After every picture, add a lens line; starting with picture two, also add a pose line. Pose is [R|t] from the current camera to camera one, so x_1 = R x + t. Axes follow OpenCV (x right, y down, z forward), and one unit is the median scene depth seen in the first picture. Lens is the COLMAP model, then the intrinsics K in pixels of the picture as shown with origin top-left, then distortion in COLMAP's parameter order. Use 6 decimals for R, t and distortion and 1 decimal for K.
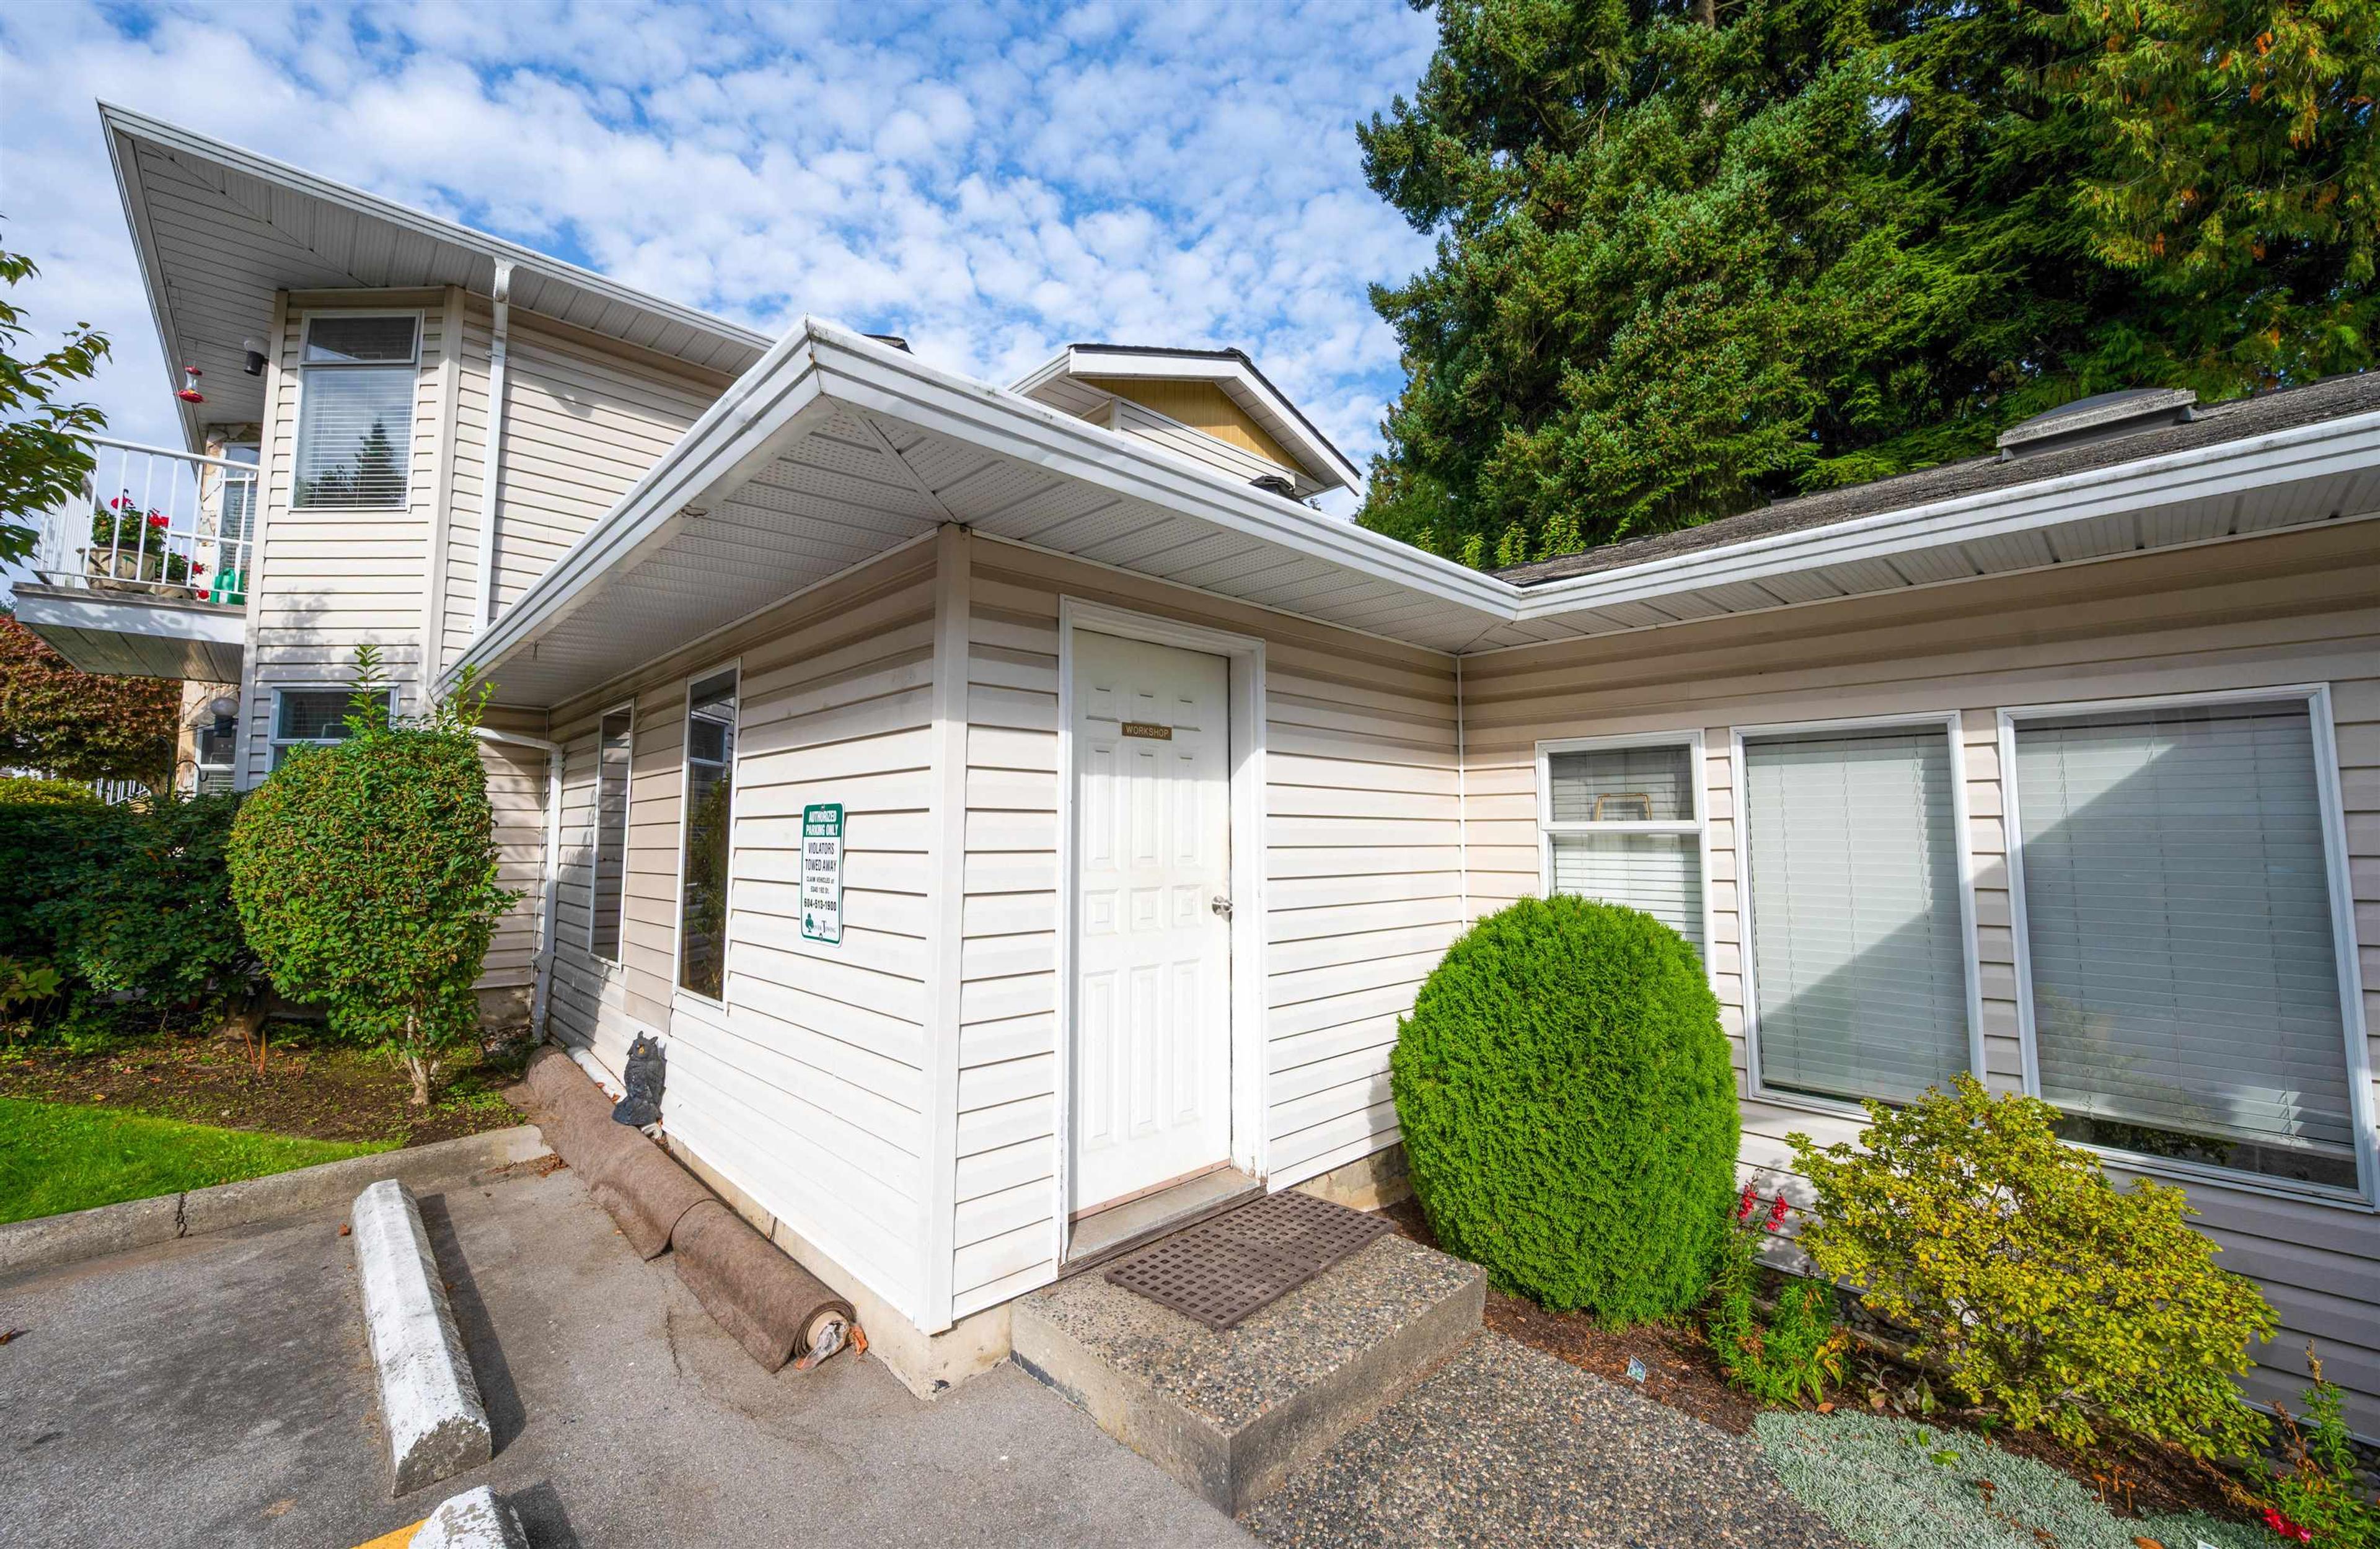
lens RADIAL K [[941.0, 0, 1190.7], [0, 941.0, 759.2], [0, 0, 1]] dist [0.000477, -0.000008]
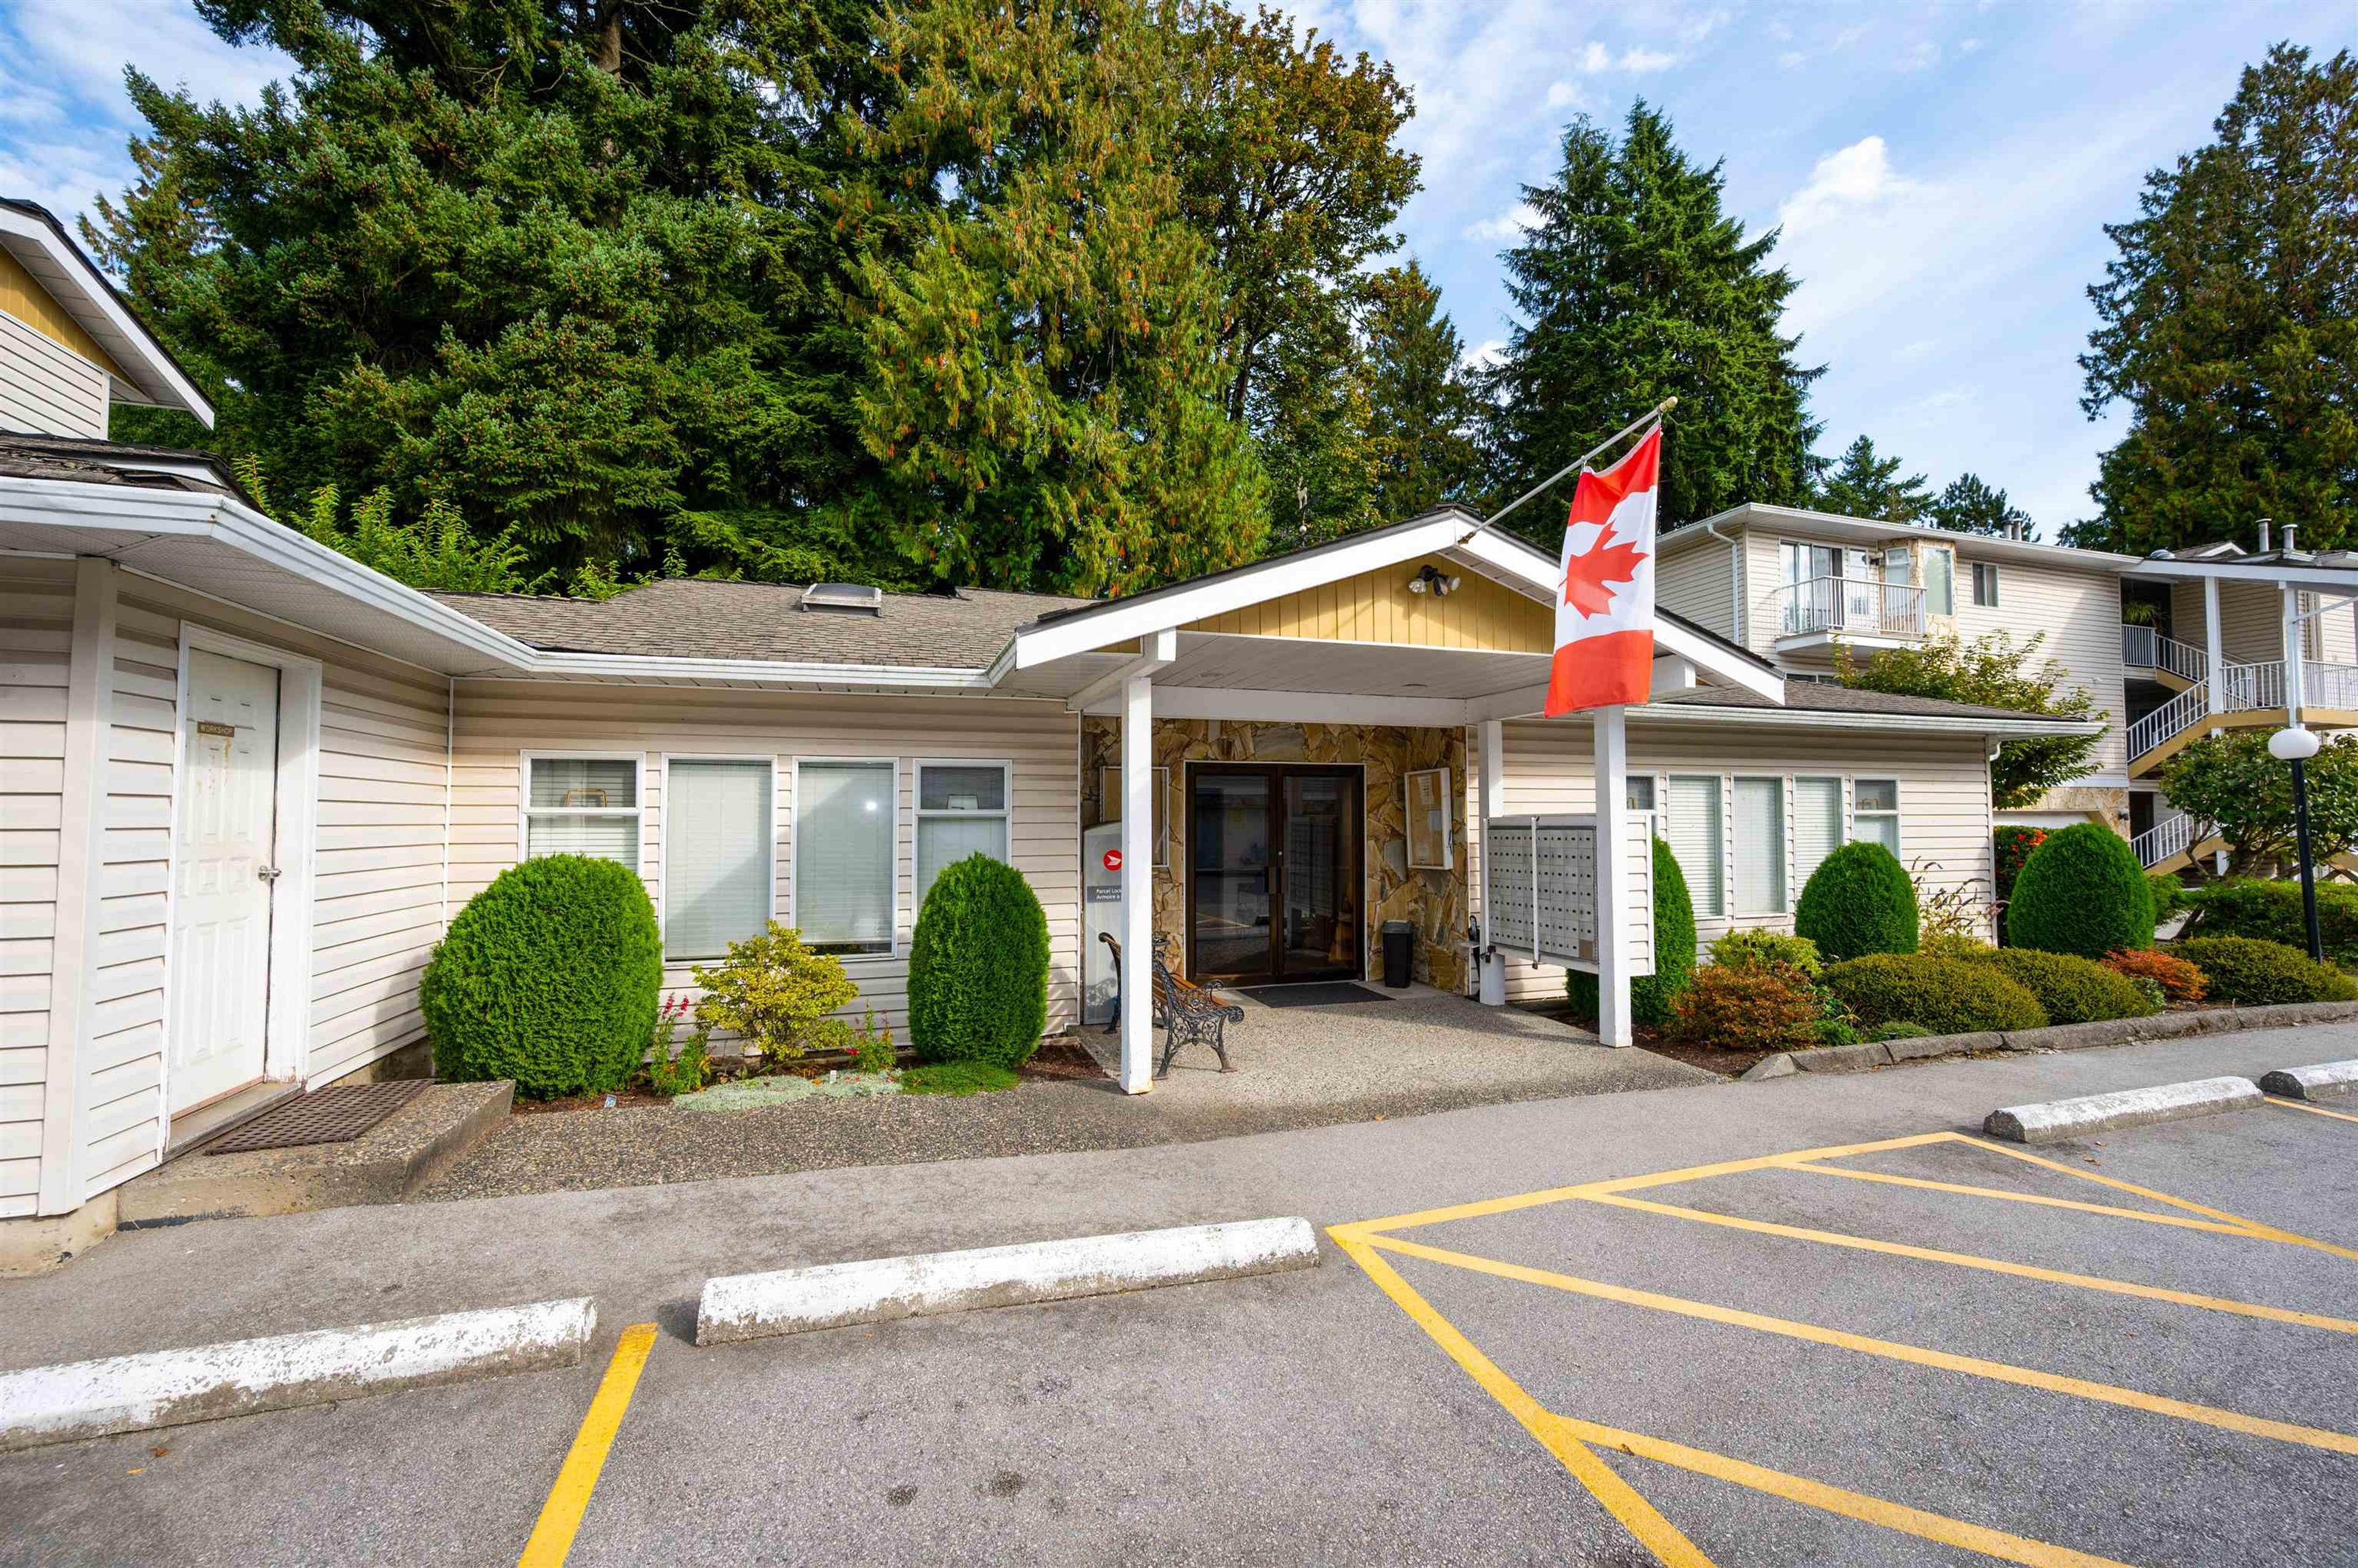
lens RADIAL K [[924.7, 0, 1176.8], [0, 924.7, 779.3], [0, 0, 1]] dist [-0.002430, 0.000137]
pose [[0.440231, 0.037714, 0.897092, -0.194556], [-0.072614, 0.997340, -0.006295, -0.016719], [-0.894943, -0.062370, 0.441799, -0.215770]]
